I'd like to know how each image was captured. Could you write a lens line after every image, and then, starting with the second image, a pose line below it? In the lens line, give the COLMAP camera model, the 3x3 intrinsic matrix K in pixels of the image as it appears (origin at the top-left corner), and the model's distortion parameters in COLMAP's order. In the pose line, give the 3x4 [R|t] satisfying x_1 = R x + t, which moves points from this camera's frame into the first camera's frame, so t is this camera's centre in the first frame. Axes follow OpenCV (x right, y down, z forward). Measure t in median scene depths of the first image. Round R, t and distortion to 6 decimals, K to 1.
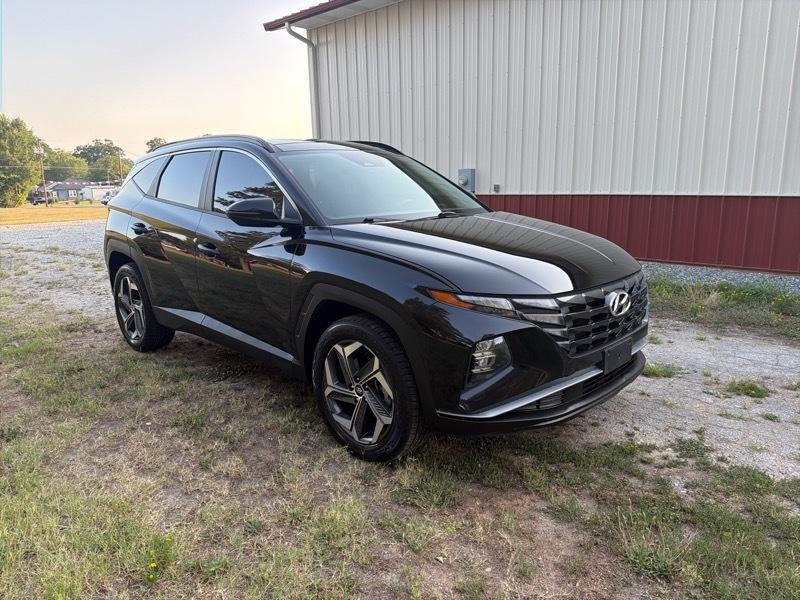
lens RADIAL K [[558.6, 0, 398.2], [0, 558.6, 299.6], [0, 0, 1]] dist [0.047696, -0.062468]
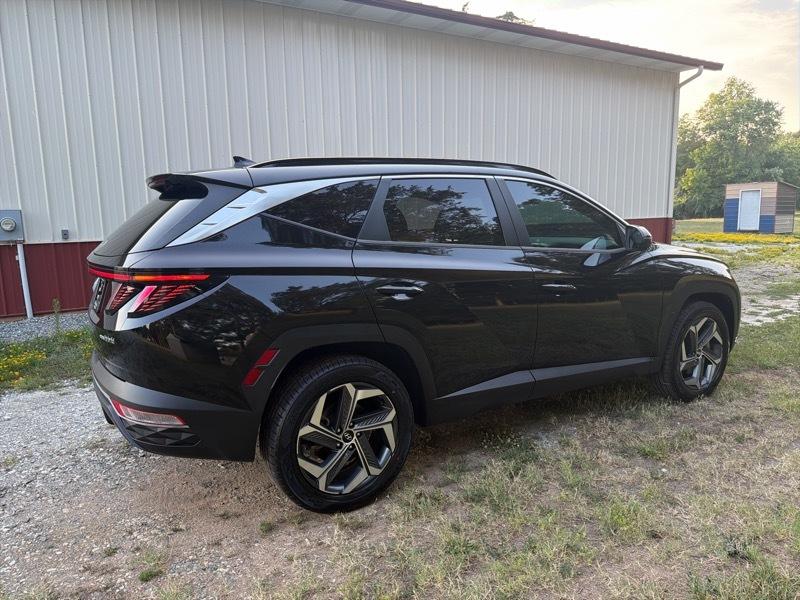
lens RADIAL K [[558.6, 0, 398.3], [0, 558.6, 298.4], [0, 0, 1]] dist [0.047696, -0.062468]
pose [[0.262333, -0.134347, 0.955580, -1.487276], [0.219637, 0.972582, 0.076441, -0.232269], [-0.939649, 0.189828, 0.284648, 1.161328]]
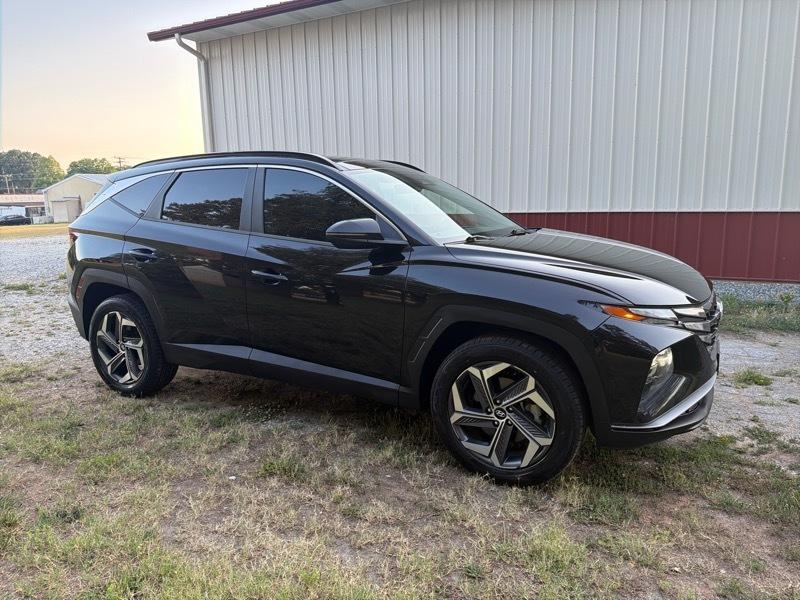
lens RADIAL K [[558.6, 0, 394.9], [0, 558.6, 293.2], [0, 0, 1]] dist [0.047696, -0.062468]
pose [[0.964206, -0.047004, 0.260954, -0.440969], [0.058462, 0.997629, -0.036316, -0.018463], [-0.258629, 0.050272, 0.964668, 0.088854]]
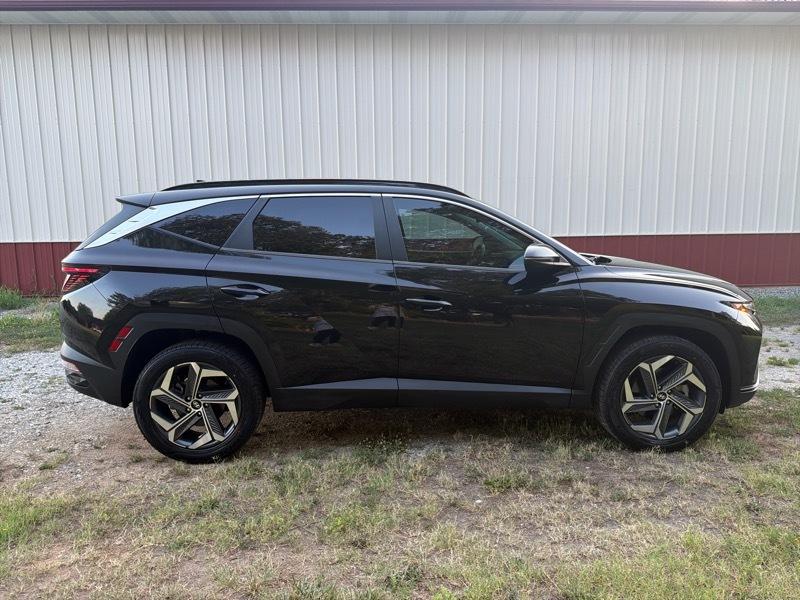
lens RADIAL K [[558.6, 0, 400.9], [0, 558.6, 296.0], [0, 0, 1]] dist [0.047696, -0.062468]
pose [[0.697703, -0.094960, 0.710066, -1.188032], [0.149846, 0.988595, -0.015028, -0.108853], [-0.700540, 0.116886, 0.703975, 0.457328]]
